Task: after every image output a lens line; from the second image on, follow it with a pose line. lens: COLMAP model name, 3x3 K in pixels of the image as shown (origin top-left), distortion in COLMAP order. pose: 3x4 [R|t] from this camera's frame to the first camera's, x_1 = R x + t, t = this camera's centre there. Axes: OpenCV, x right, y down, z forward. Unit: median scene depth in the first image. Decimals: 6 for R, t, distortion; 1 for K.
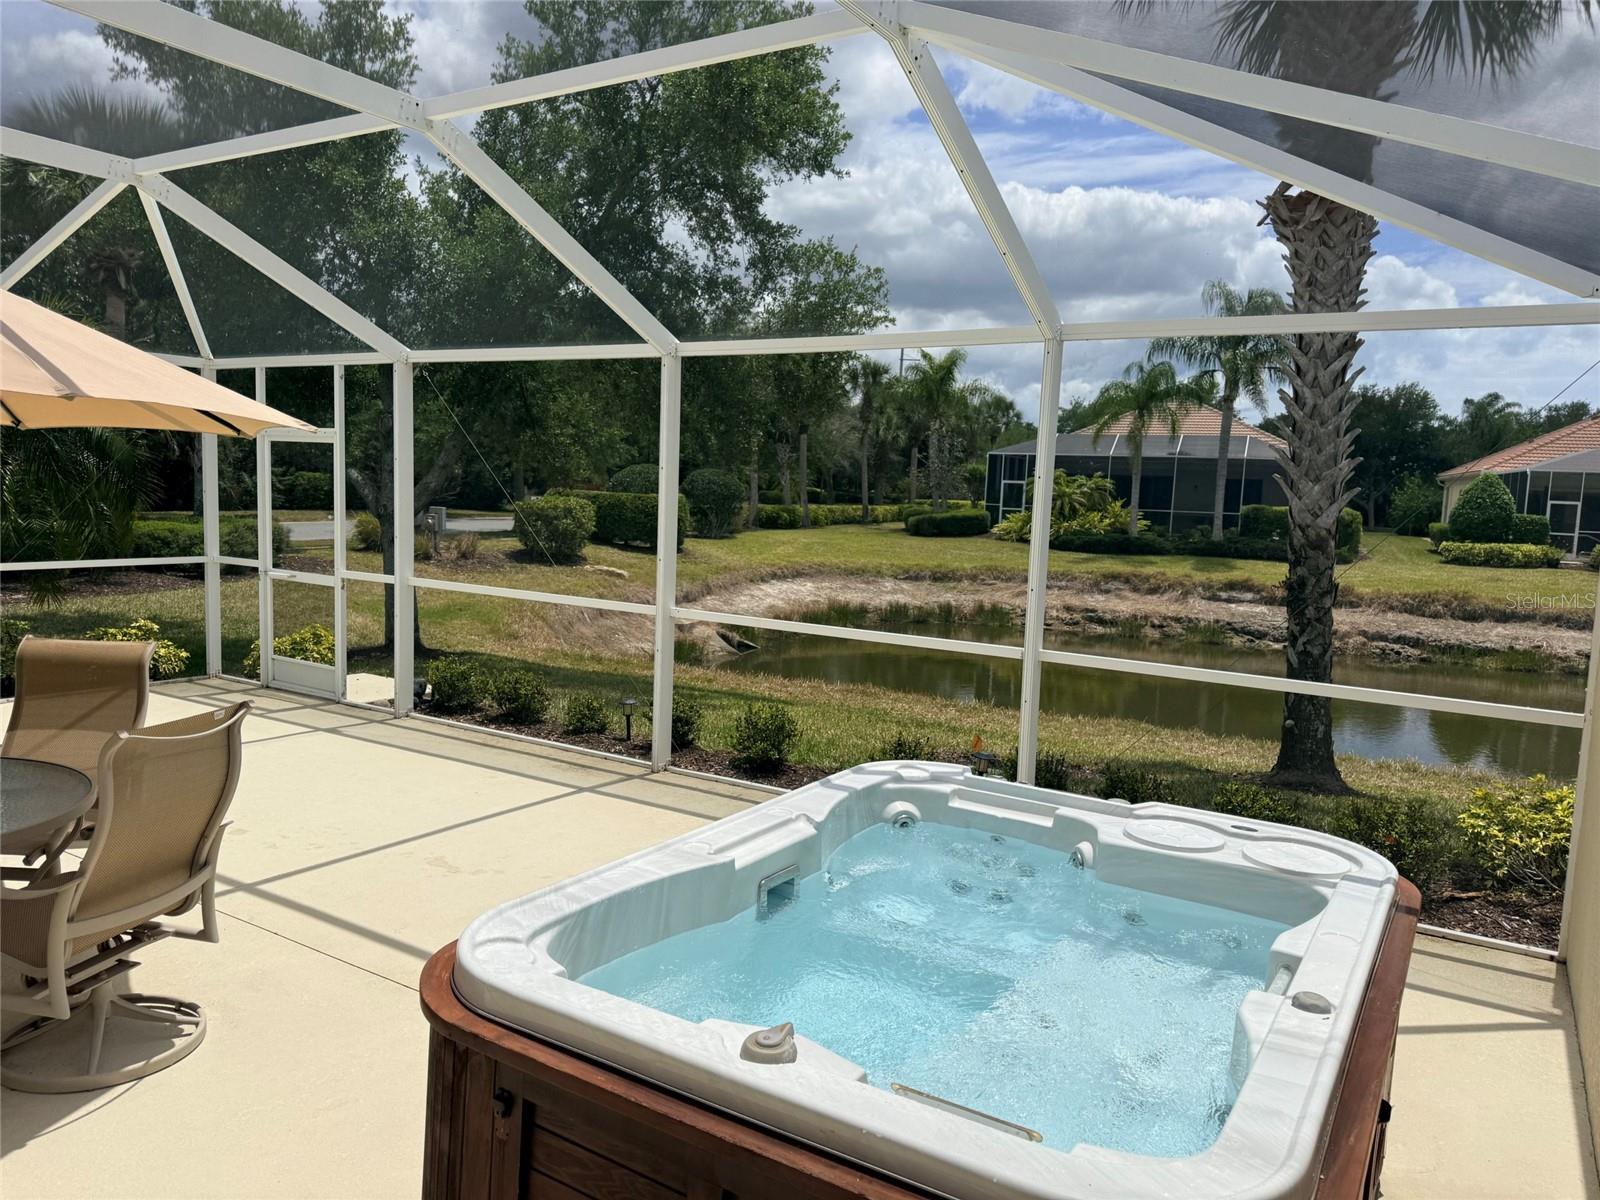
lens RADIAL K [[1141.8, 0, 795.4], [0, 1141.8, 602.3], [0, 0, 1]] dist [0.005588, -0.004756]
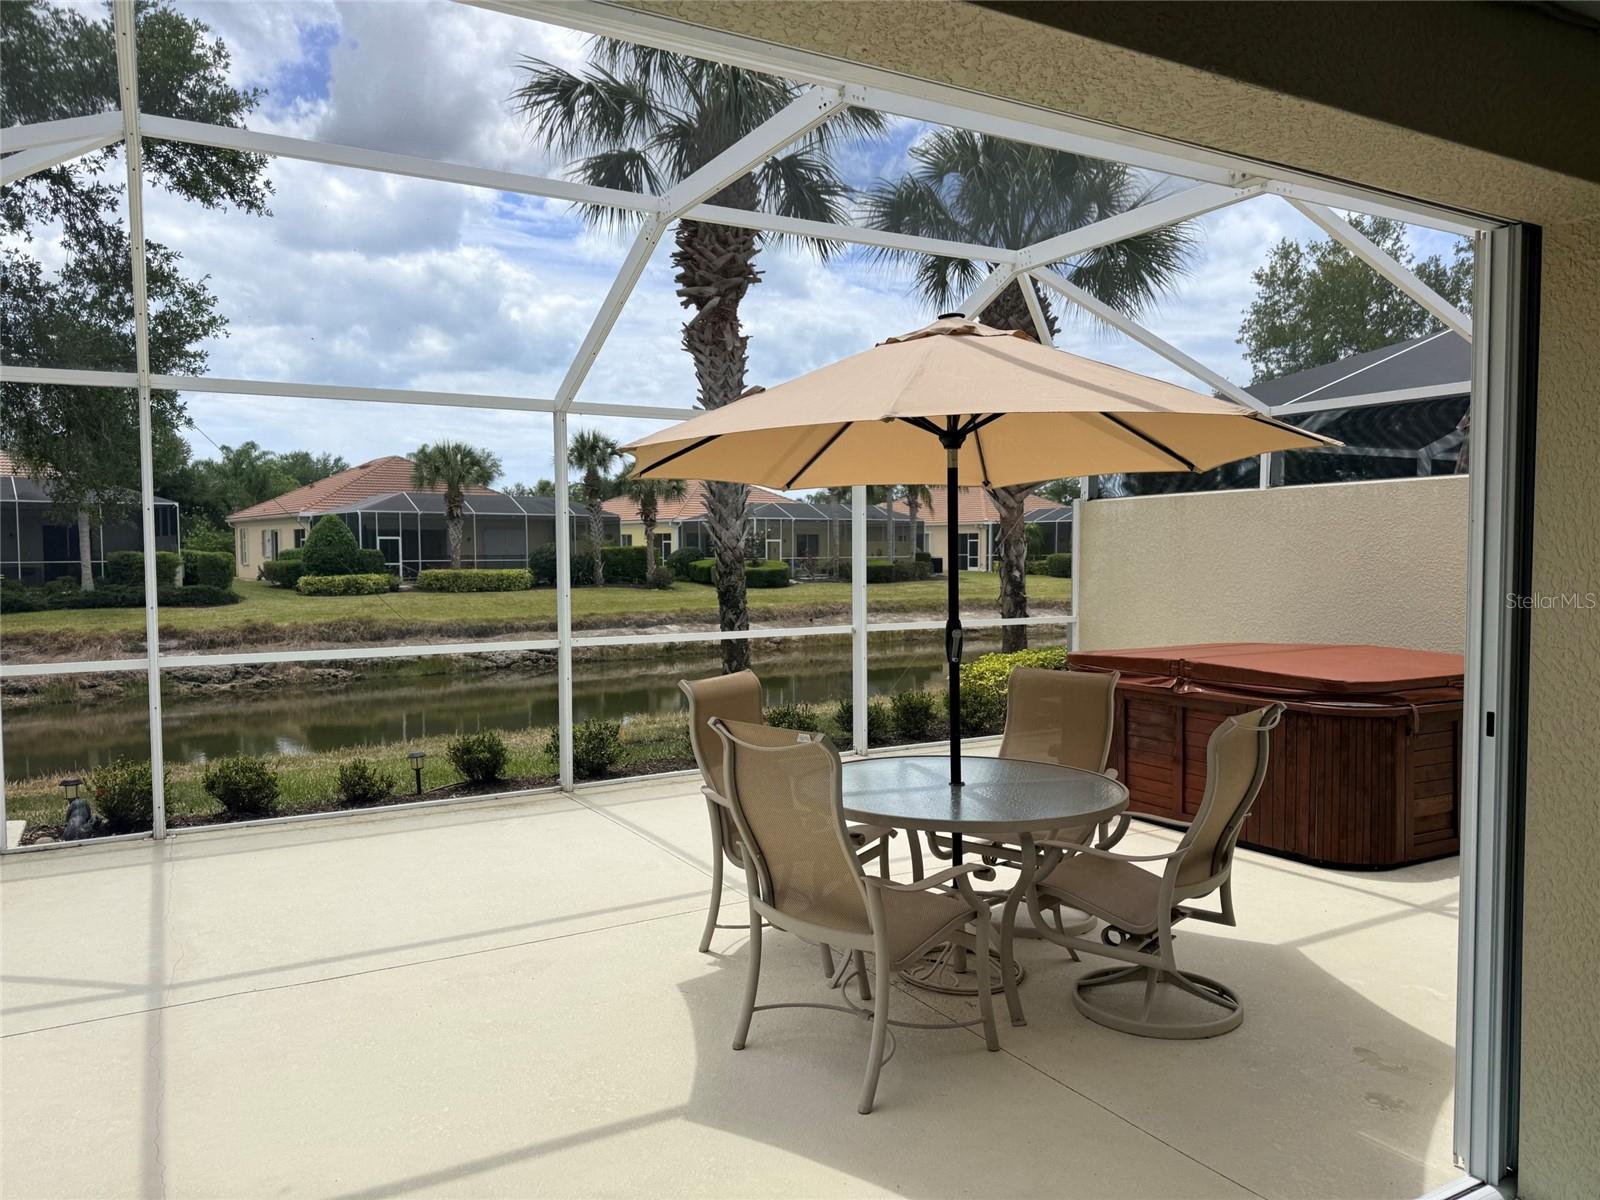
lens RADIAL K [[1141.8, 0, 793.9], [0, 1141.8, 602.7], [0, 0, 1]] dist [0.005588, -0.004756]
pose [[0.476914, -0.084075, 0.874919, -0.198807], [0.115889, 0.992739, 0.032226, -0.009366], [-0.871276, 0.086024, 0.483195, 0.056988]]
